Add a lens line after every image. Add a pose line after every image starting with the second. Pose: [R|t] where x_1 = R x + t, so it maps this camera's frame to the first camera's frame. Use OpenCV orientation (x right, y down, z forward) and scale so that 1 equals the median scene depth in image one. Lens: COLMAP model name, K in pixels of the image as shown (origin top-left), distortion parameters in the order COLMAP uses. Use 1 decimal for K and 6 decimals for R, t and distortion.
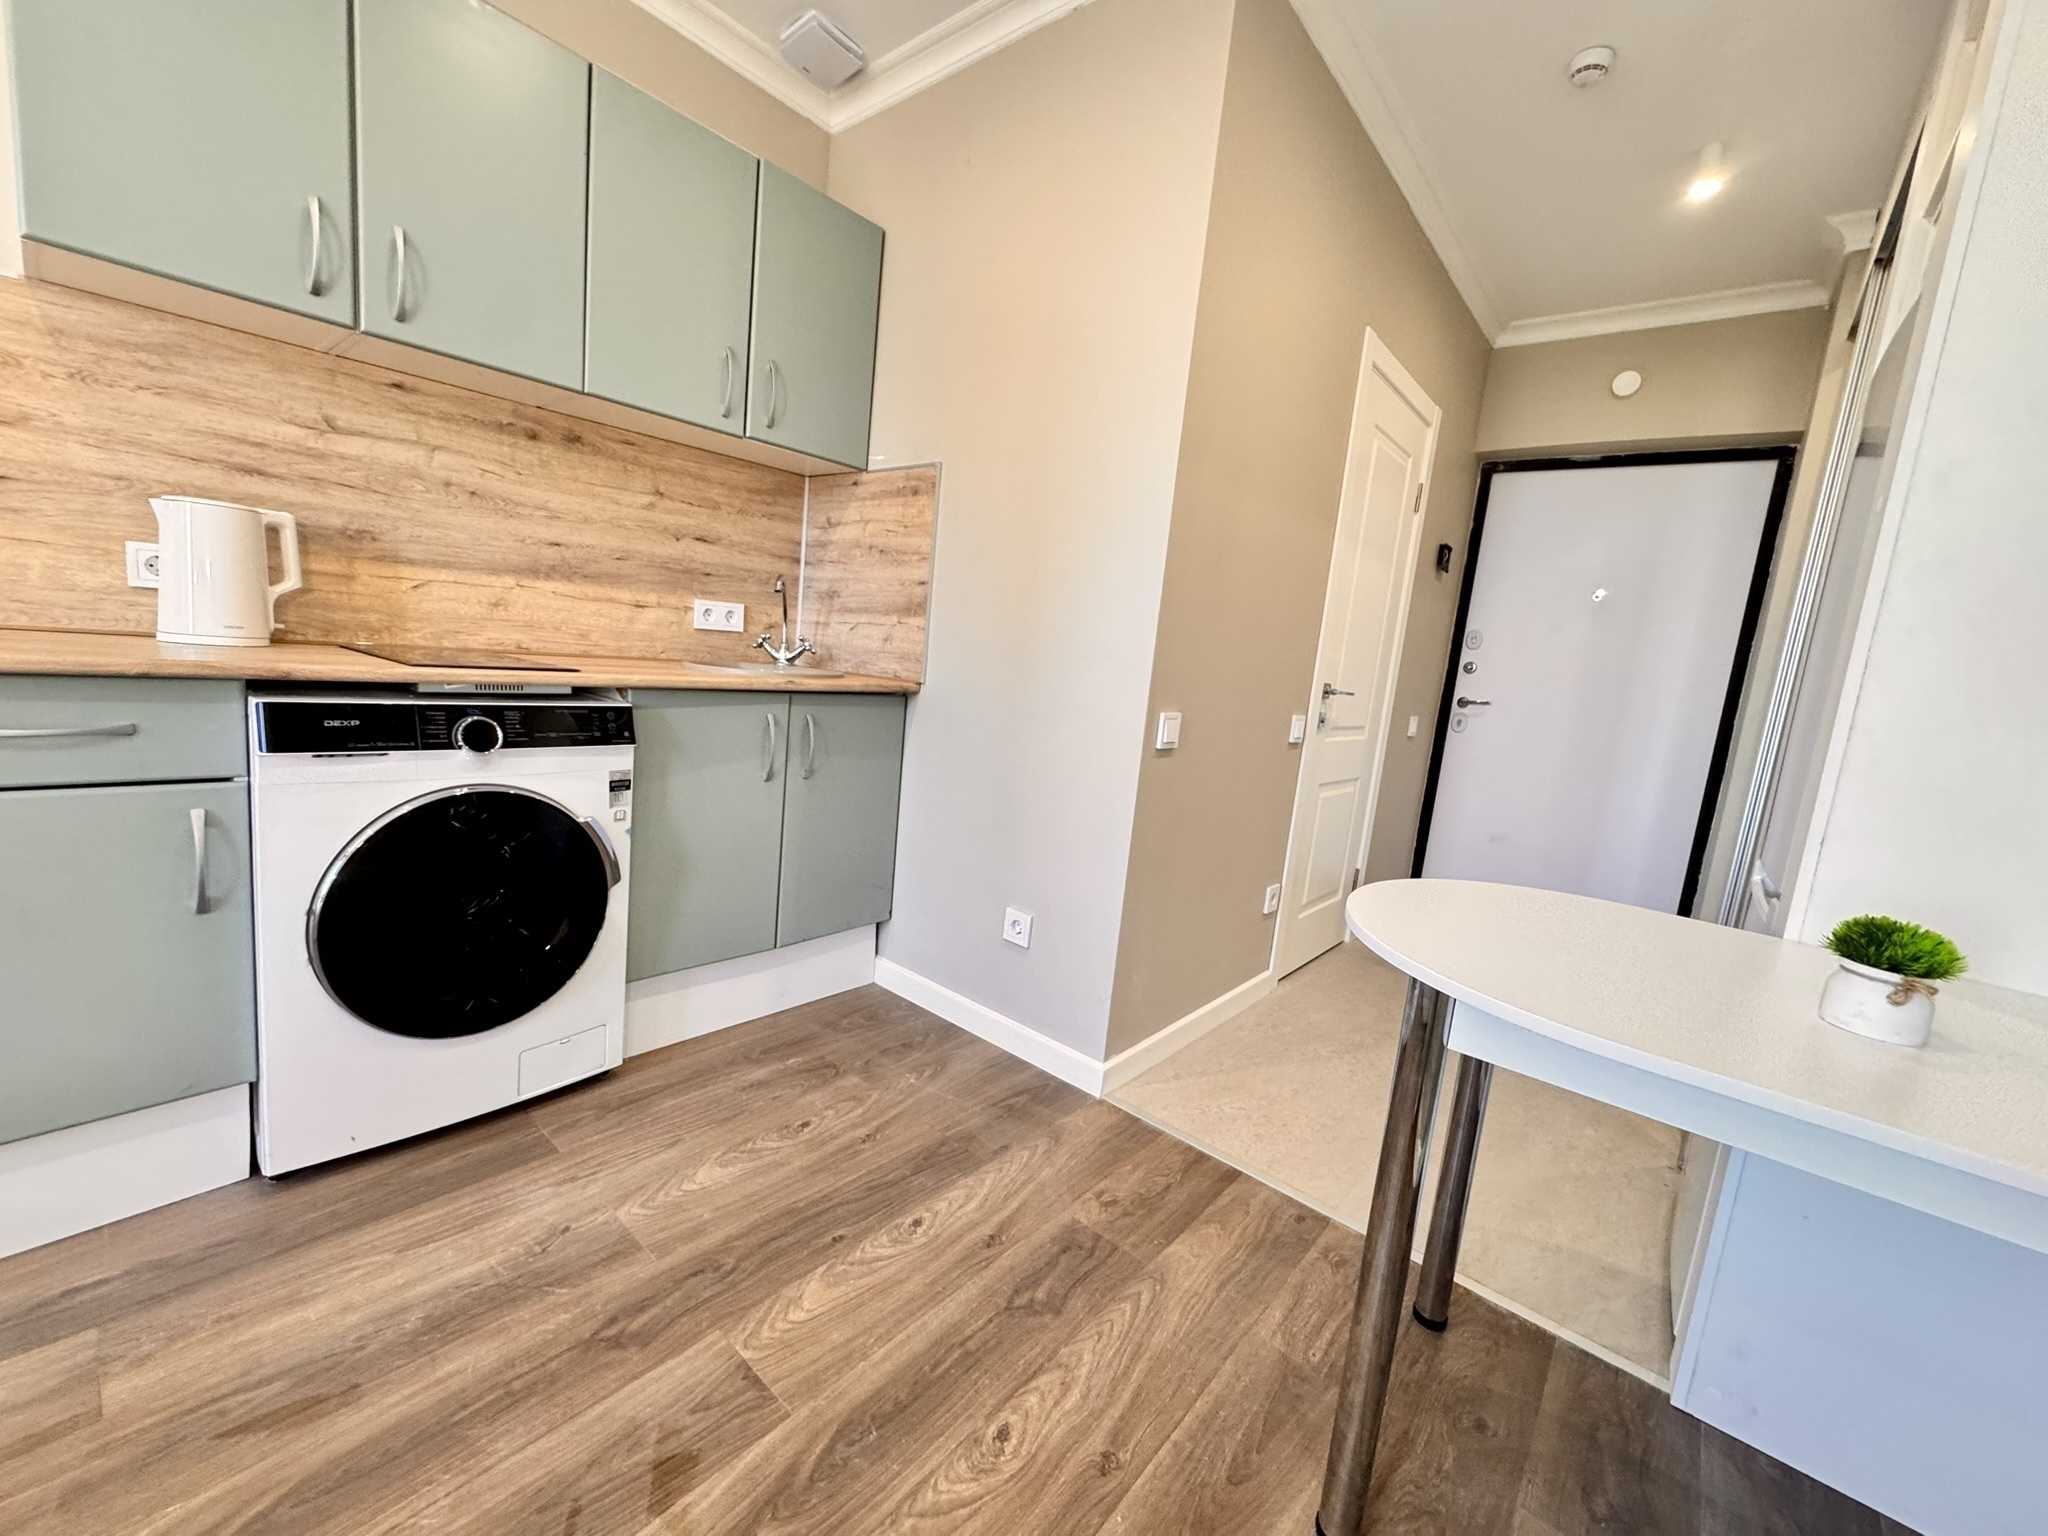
lens RADIAL K [[816.7, 0, 1022.0], [0, 816.7, 764.1], [0, 0, 1]] dist [-0.003827, 0.000732]
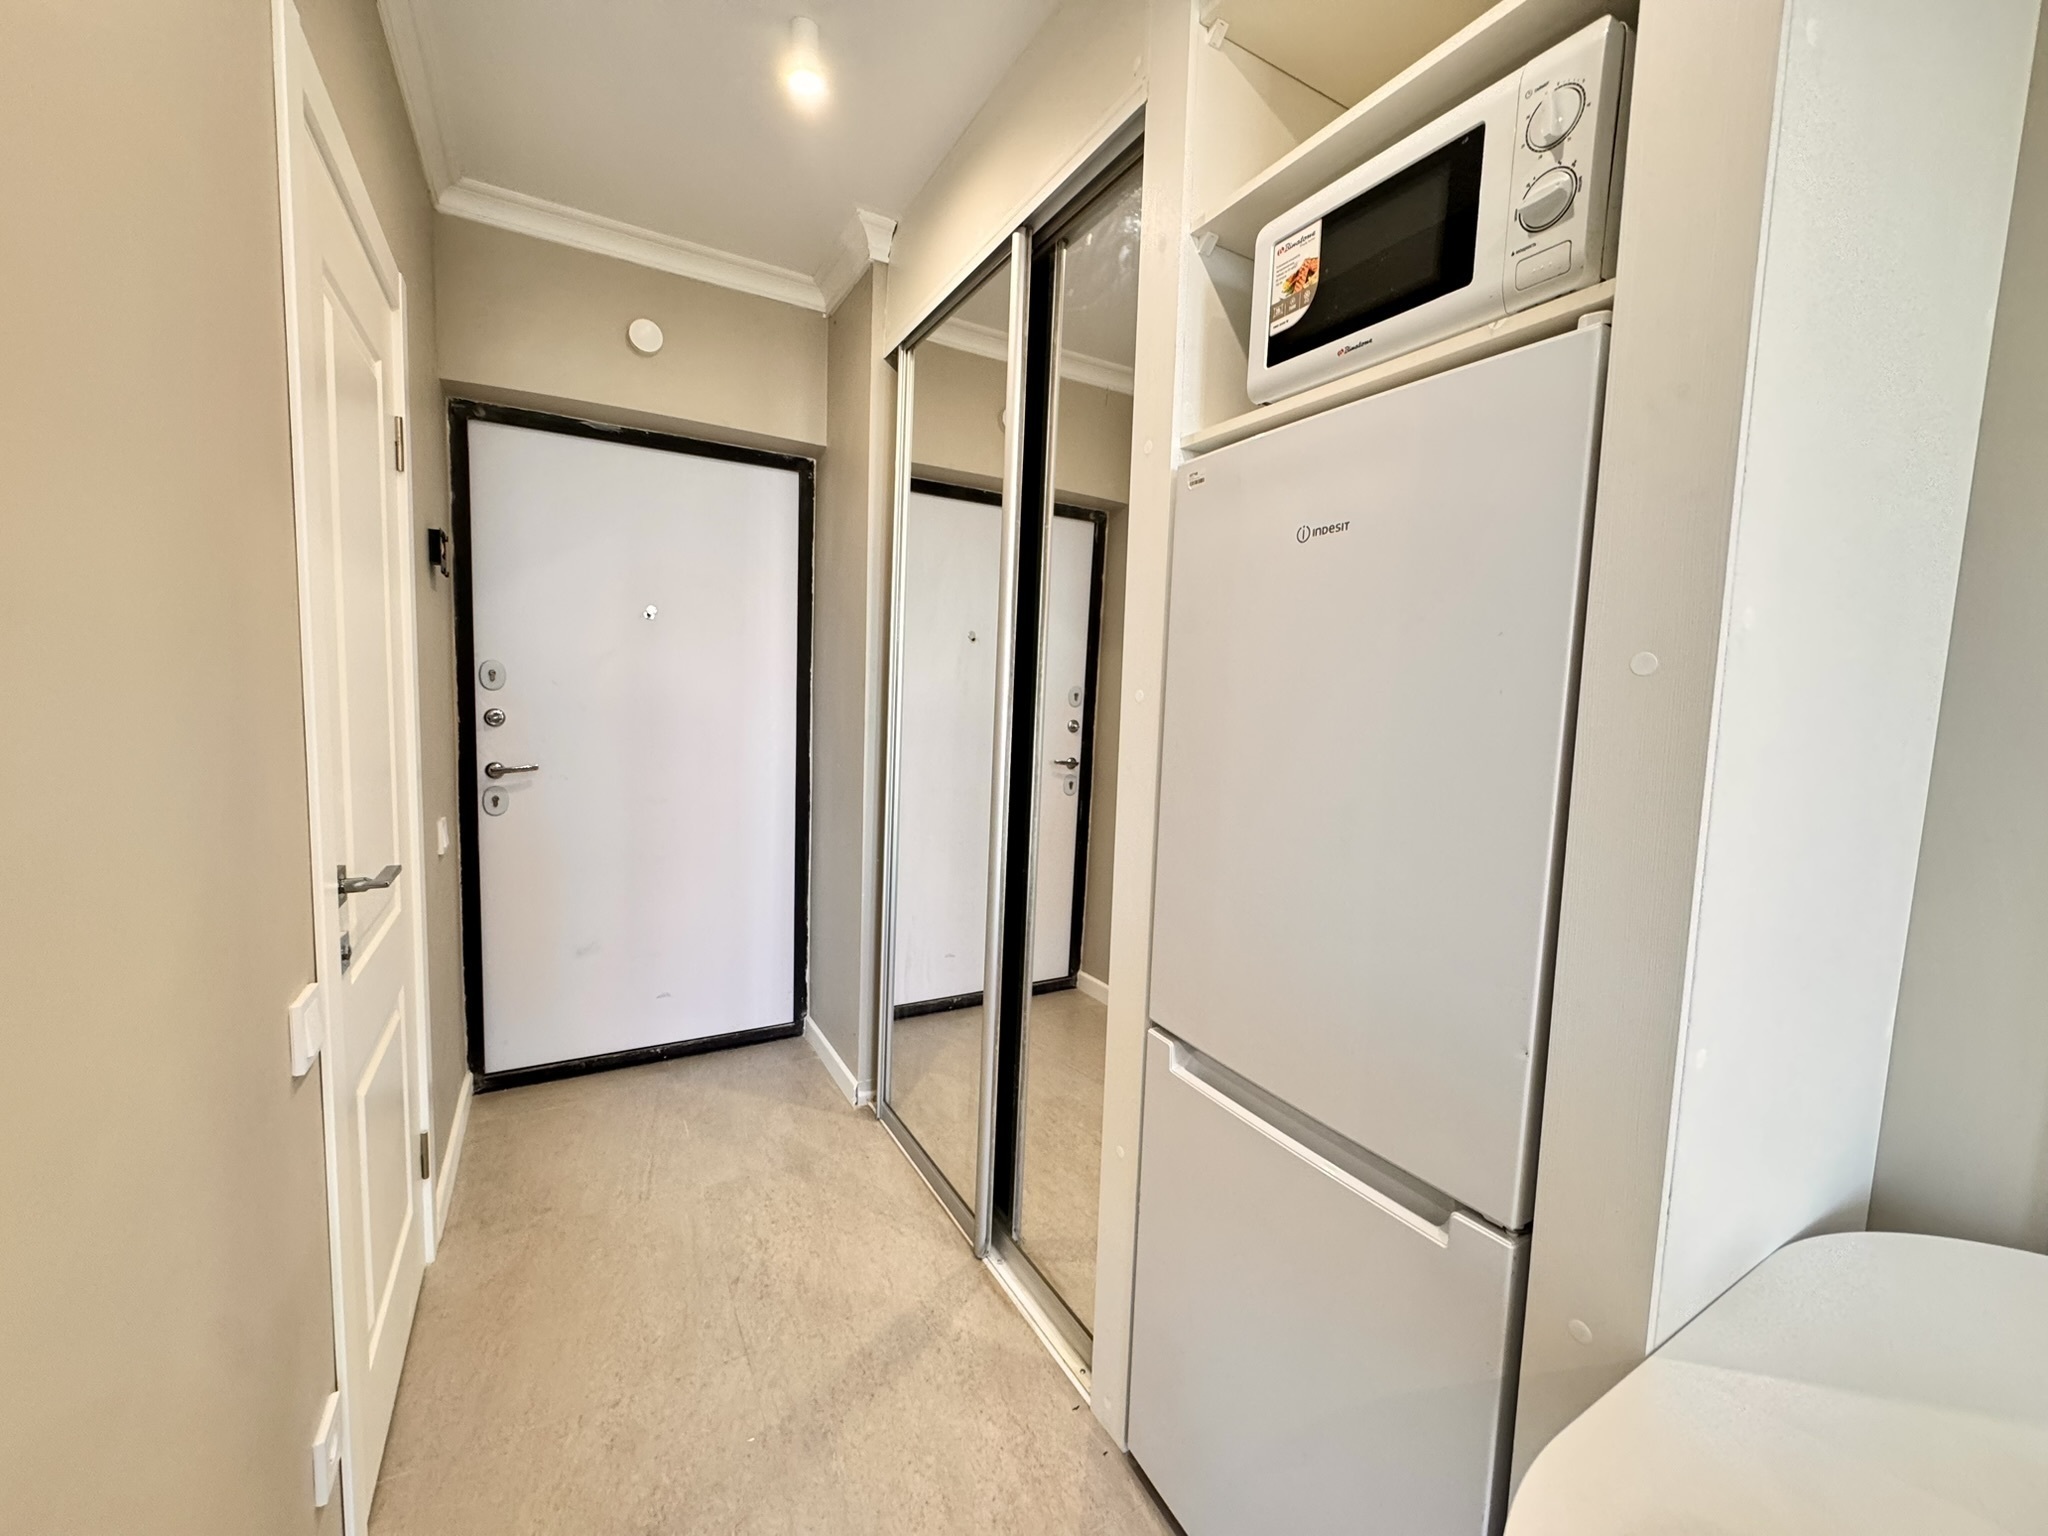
lens RADIAL K [[816.7, 0, 1025.7], [0, 816.7, 764.1], [0, 0, 1]] dist [-0.003827, 0.000732]
pose [[0.346857, -0.177936, 0.920885, 0.155889], [0.131403, 0.981375, 0.140130, -0.216435], [-0.928667, 0.072402, 0.363778, 0.670979]]
